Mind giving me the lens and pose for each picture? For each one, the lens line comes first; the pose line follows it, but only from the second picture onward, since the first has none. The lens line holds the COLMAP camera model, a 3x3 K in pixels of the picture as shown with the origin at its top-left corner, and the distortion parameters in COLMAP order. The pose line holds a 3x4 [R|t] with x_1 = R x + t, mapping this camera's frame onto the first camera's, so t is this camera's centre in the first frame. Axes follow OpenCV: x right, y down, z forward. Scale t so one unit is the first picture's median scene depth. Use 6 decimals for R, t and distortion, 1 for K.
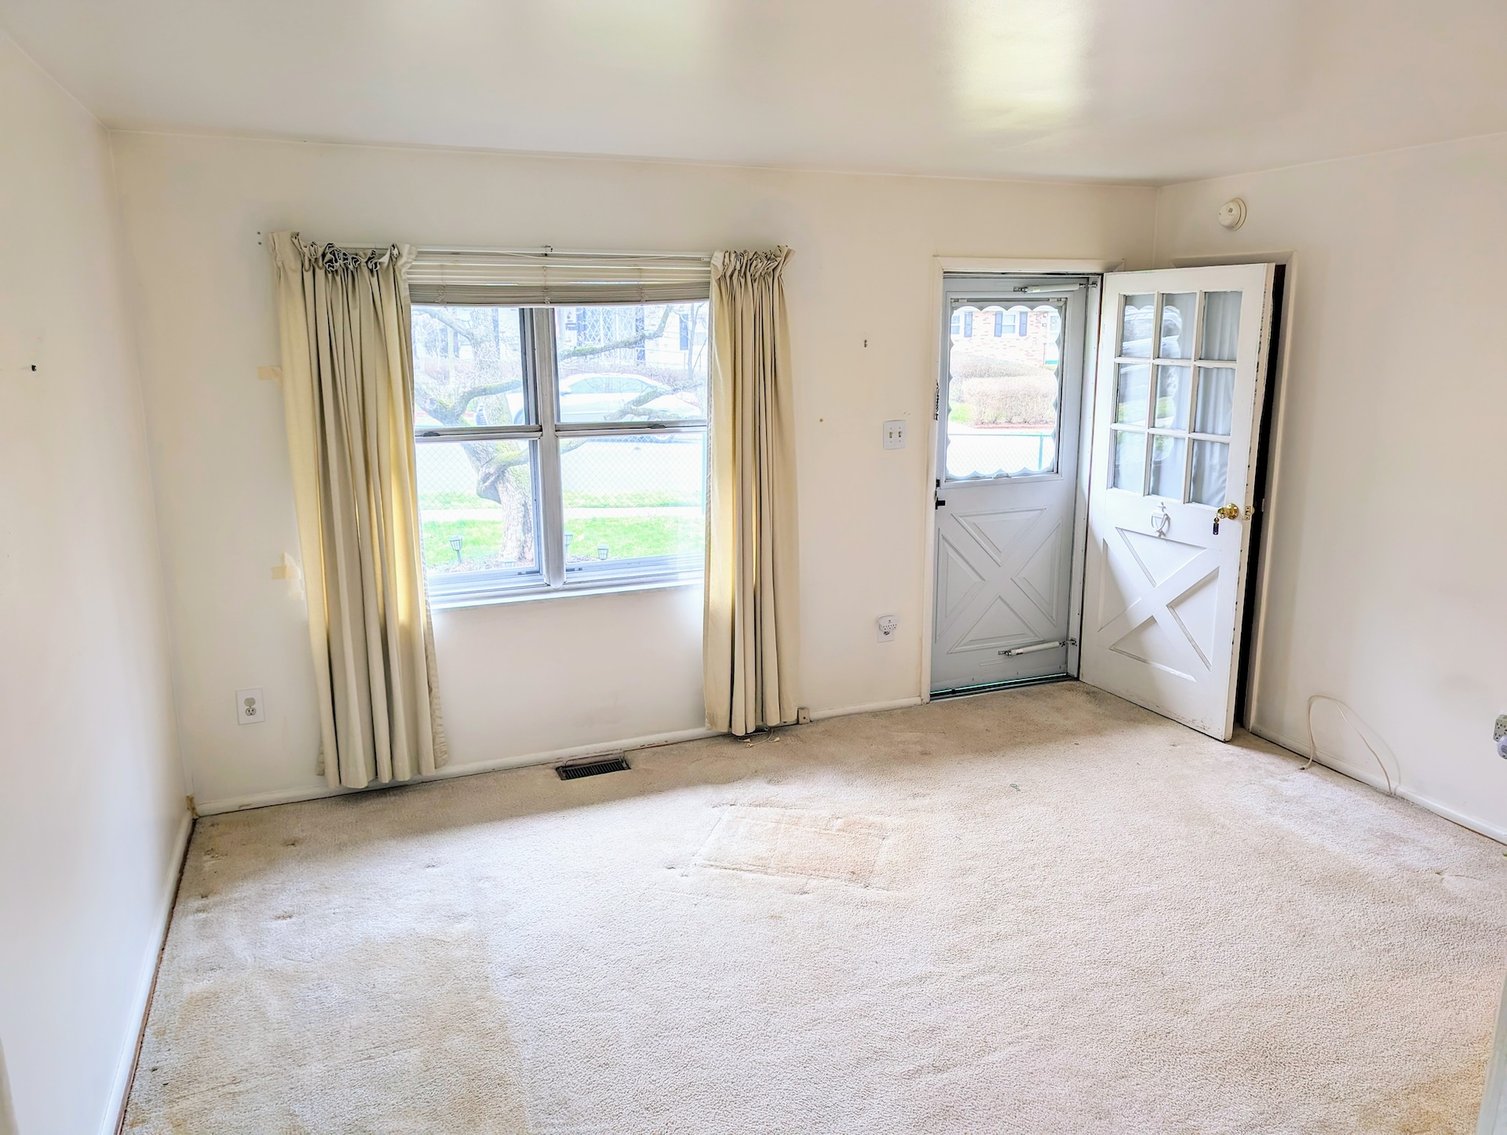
lens RADIAL K [[1126.5, 0, 753.5], [0, 1126.5, 567.5], [0, 0, 1]] dist [-0.011394, -0.007279]
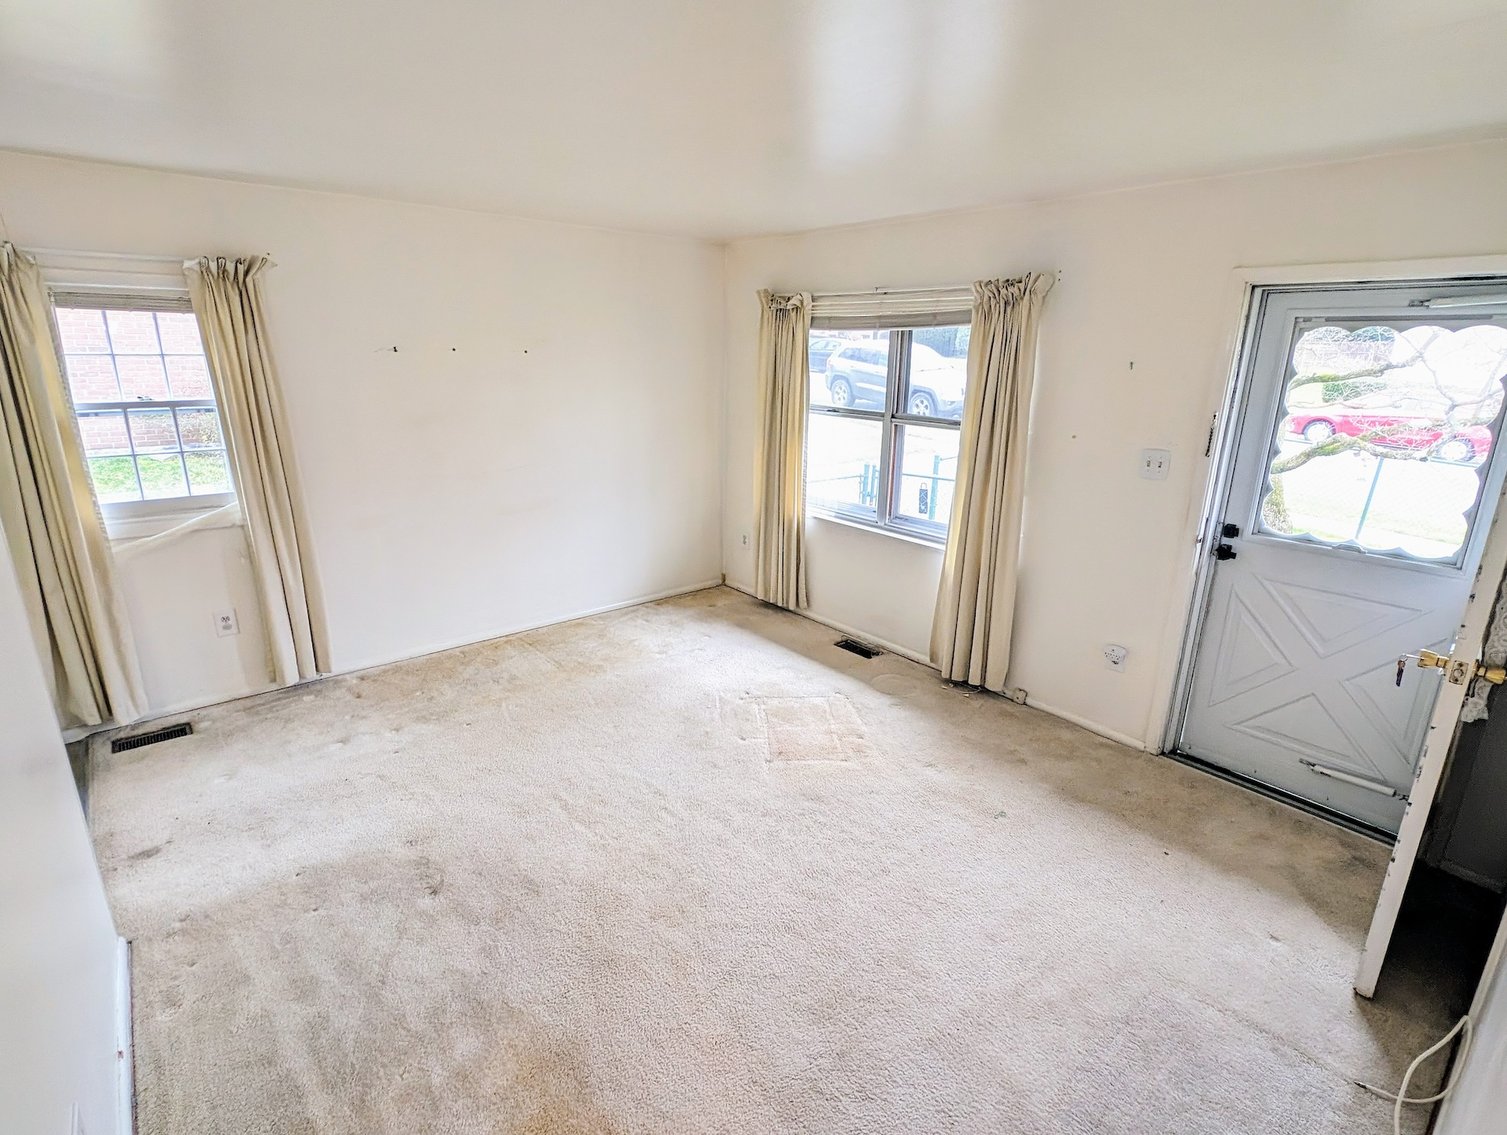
lens RADIAL K [[787.6, 0, 760.1], [0, 787.6, 573.5], [0, 0, 1]] dist [0.004123, -0.009345]
pose [[0.269656, 0.276250, -0.922481, 0.747415], [-0.221082, 0.950139, 0.219907, -0.113592], [0.937235, 0.144644, 0.317284, 0.536757]]
